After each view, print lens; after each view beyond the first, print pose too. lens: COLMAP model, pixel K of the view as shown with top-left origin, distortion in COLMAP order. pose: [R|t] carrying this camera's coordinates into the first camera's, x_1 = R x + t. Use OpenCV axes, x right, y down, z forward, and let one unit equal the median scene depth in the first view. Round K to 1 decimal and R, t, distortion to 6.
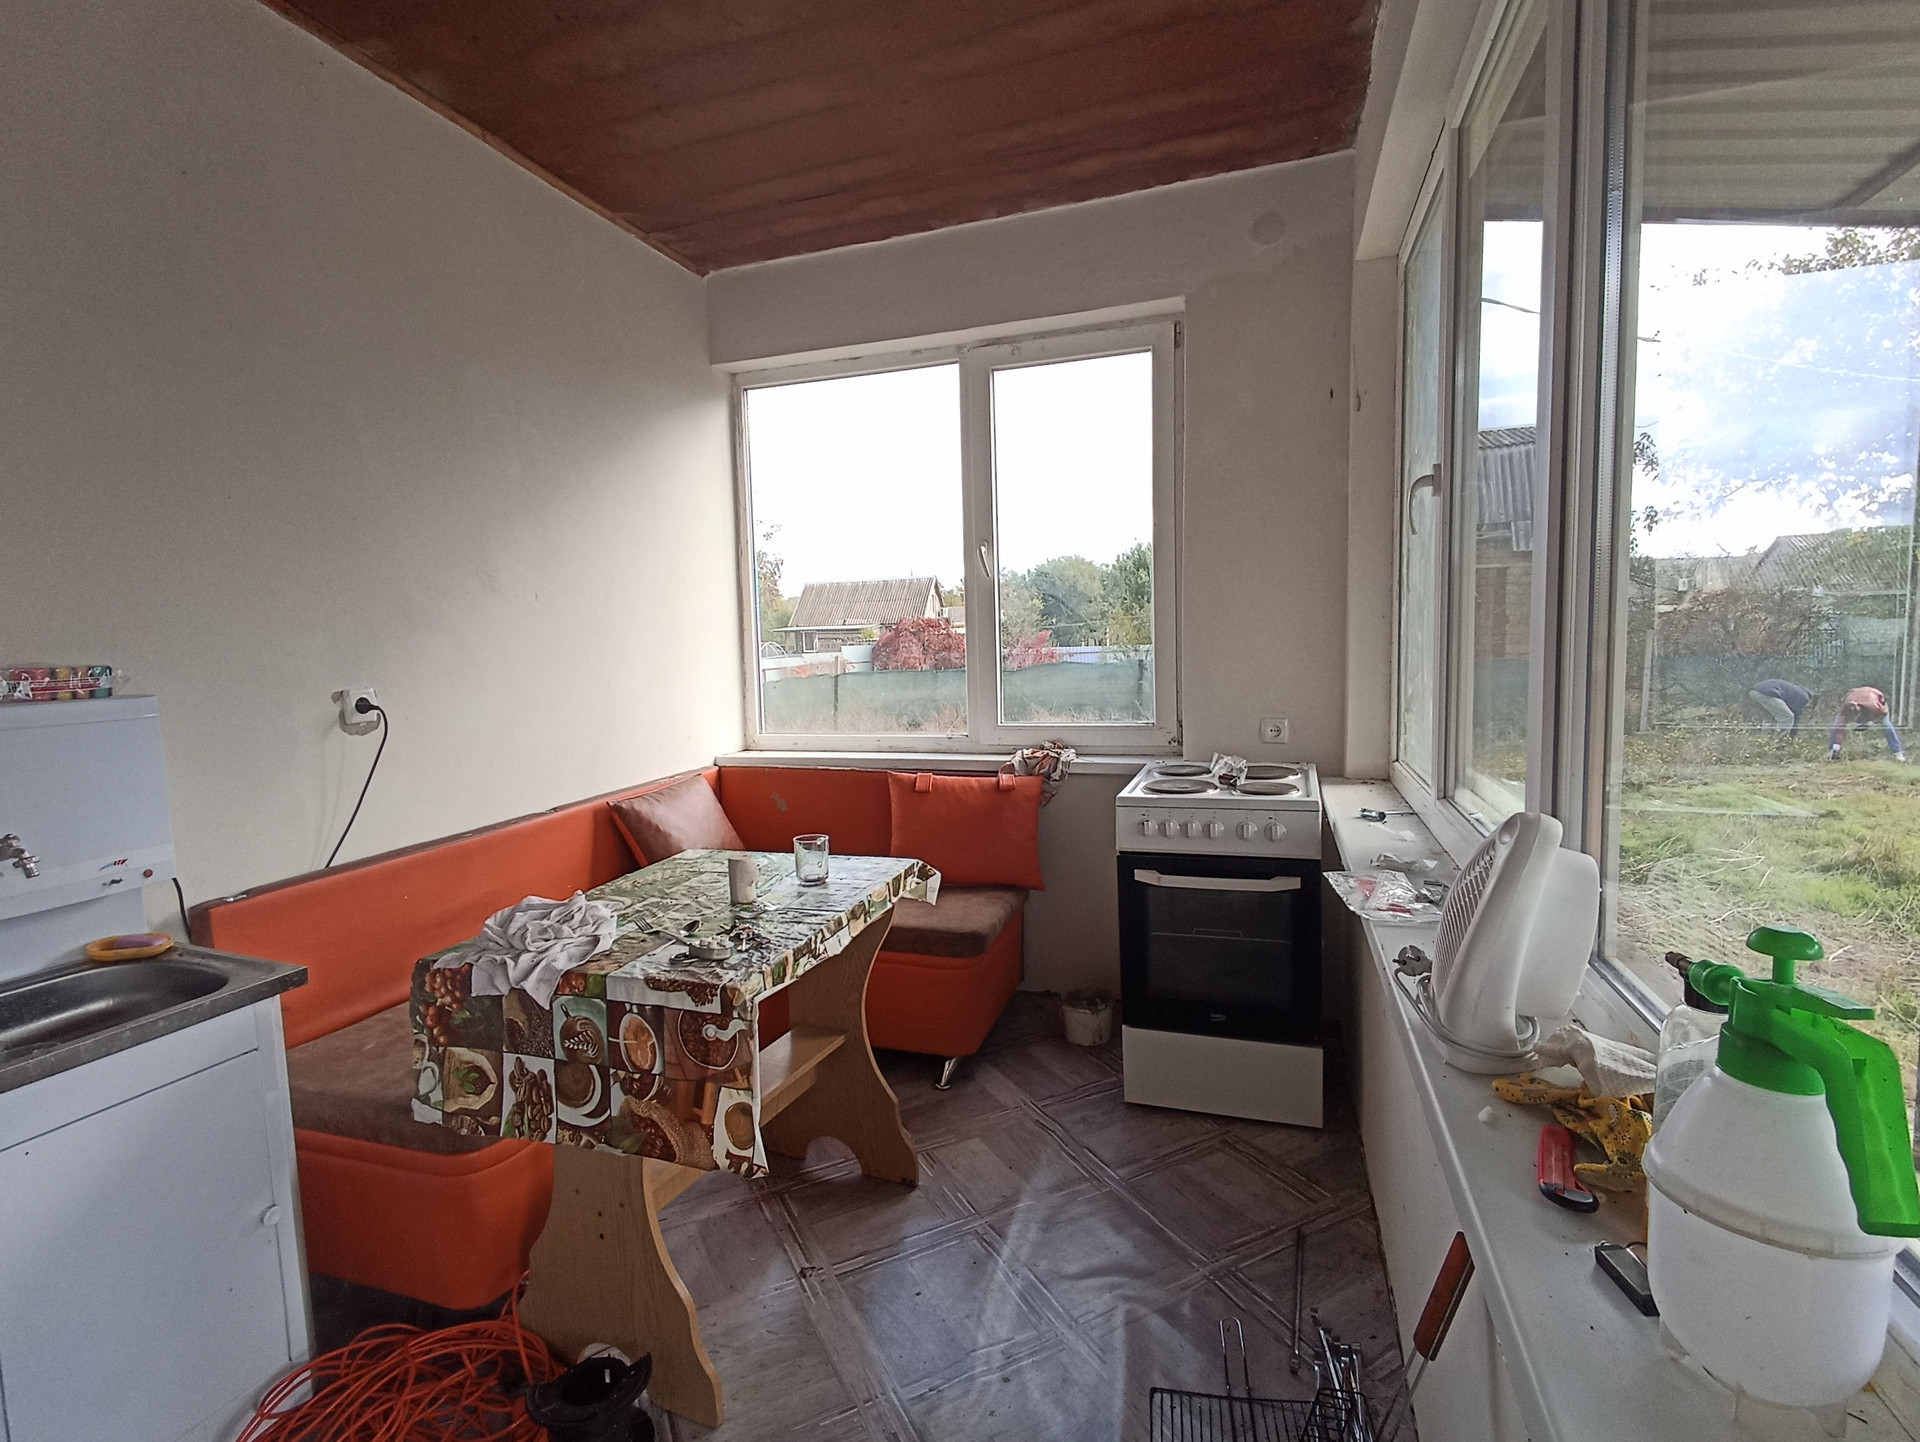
lens RADIAL K [[928.1, 0, 953.7], [0, 928.1, 725.5], [0, 0, 1]] dist [-0.003006, -0.001344]
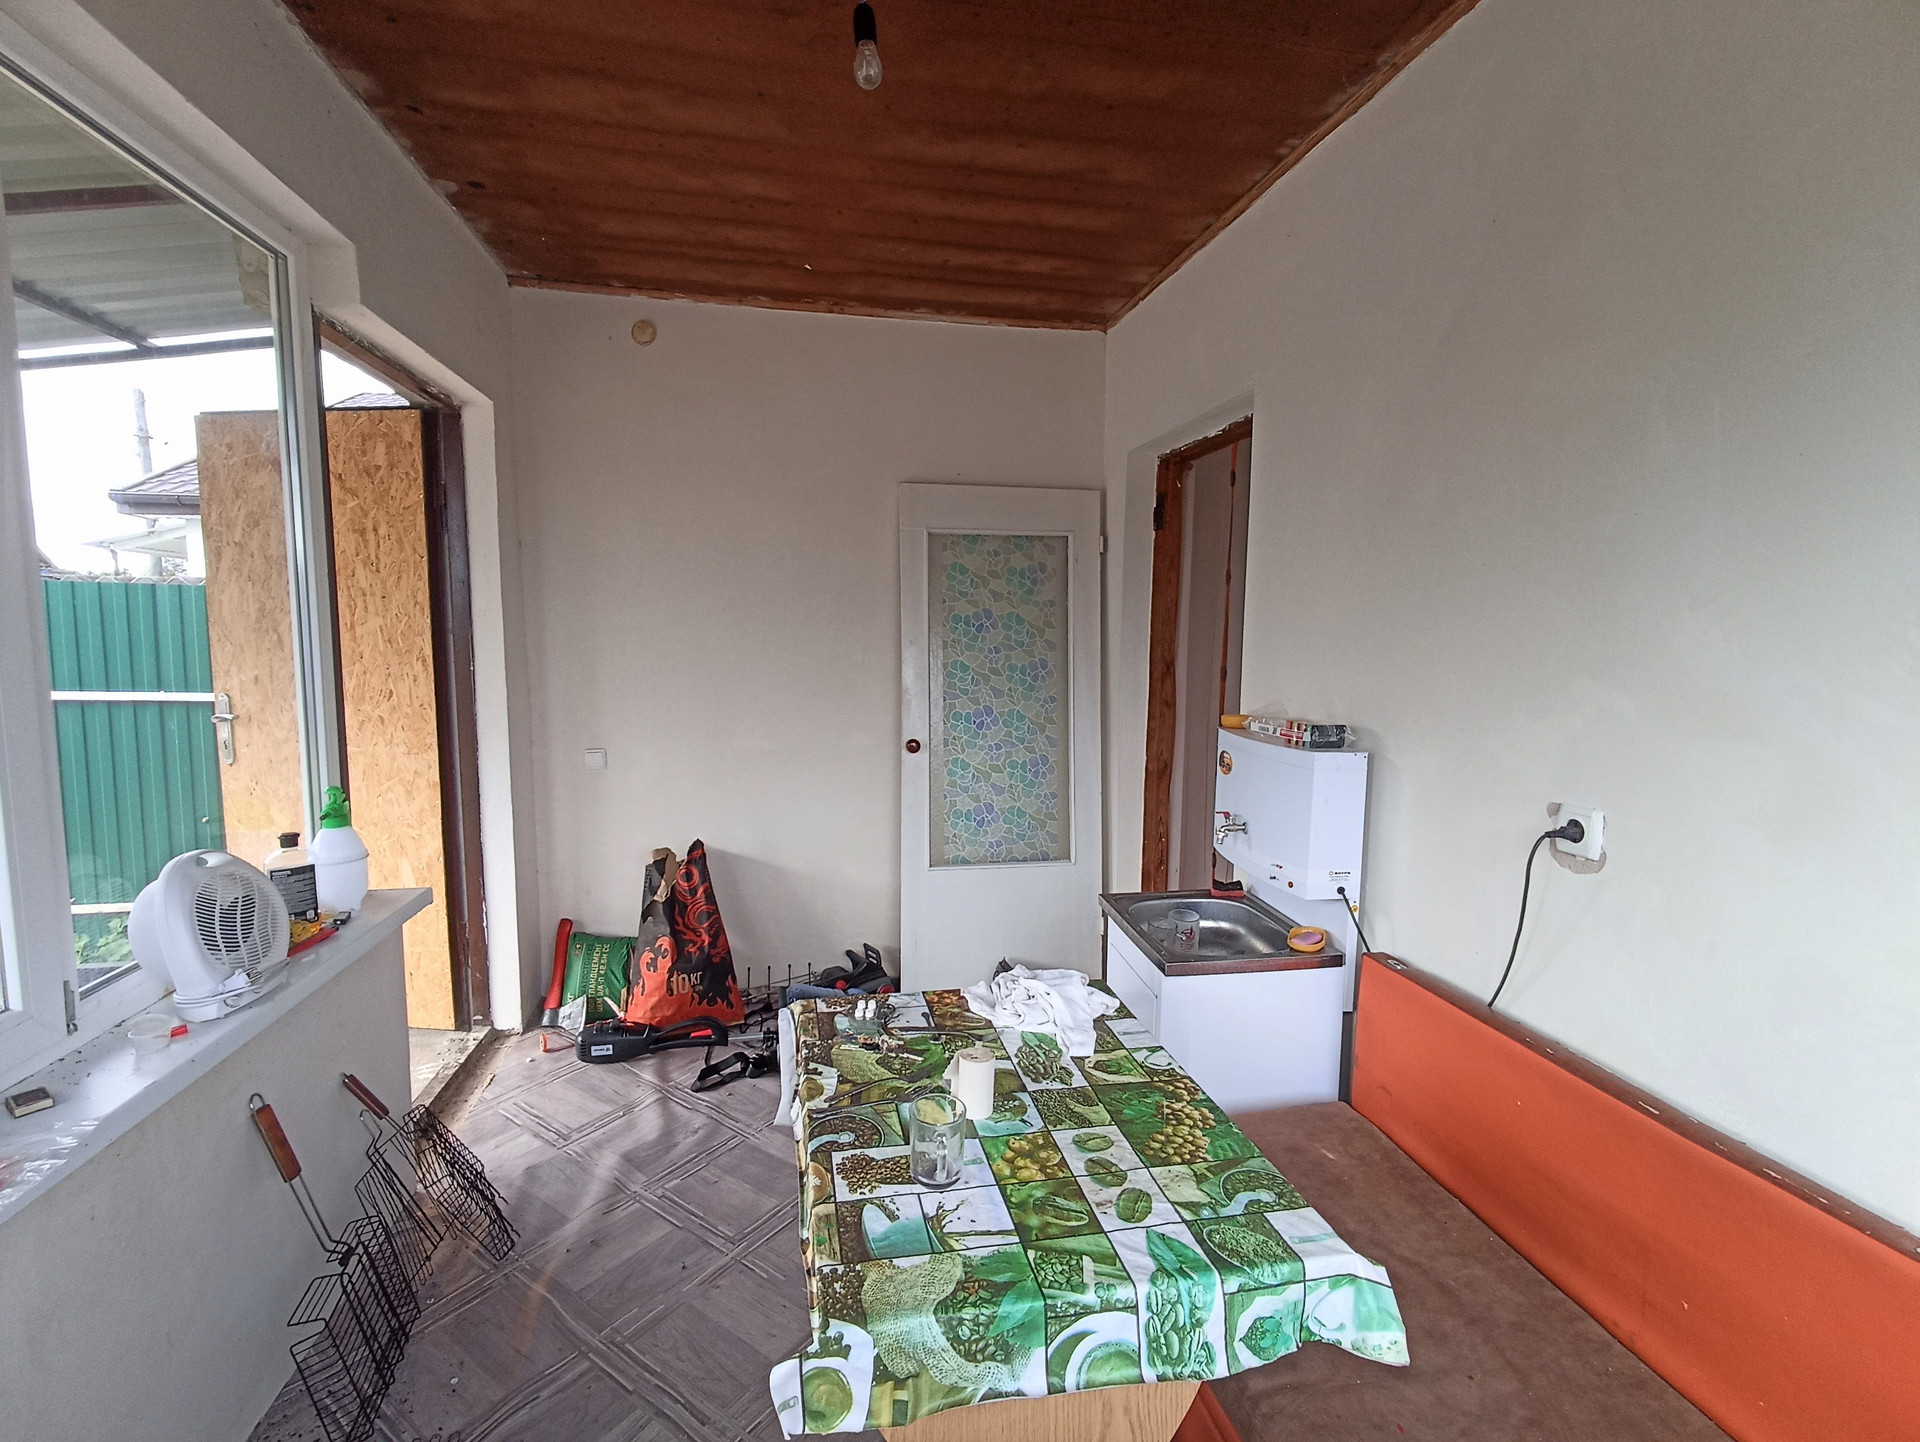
lens RADIAL K [[875.7, 0, 966.8], [0, 875.7, 702.6], [0, 0, 1]] dist [0.001208, 0.001154]
pose [[-0.872821, 0.056538, -0.484754, 0.090398], [-0.033980, 0.983817, 0.175927, -0.224797], [0.486856, 0.170025, -0.856775, 1.356650]]
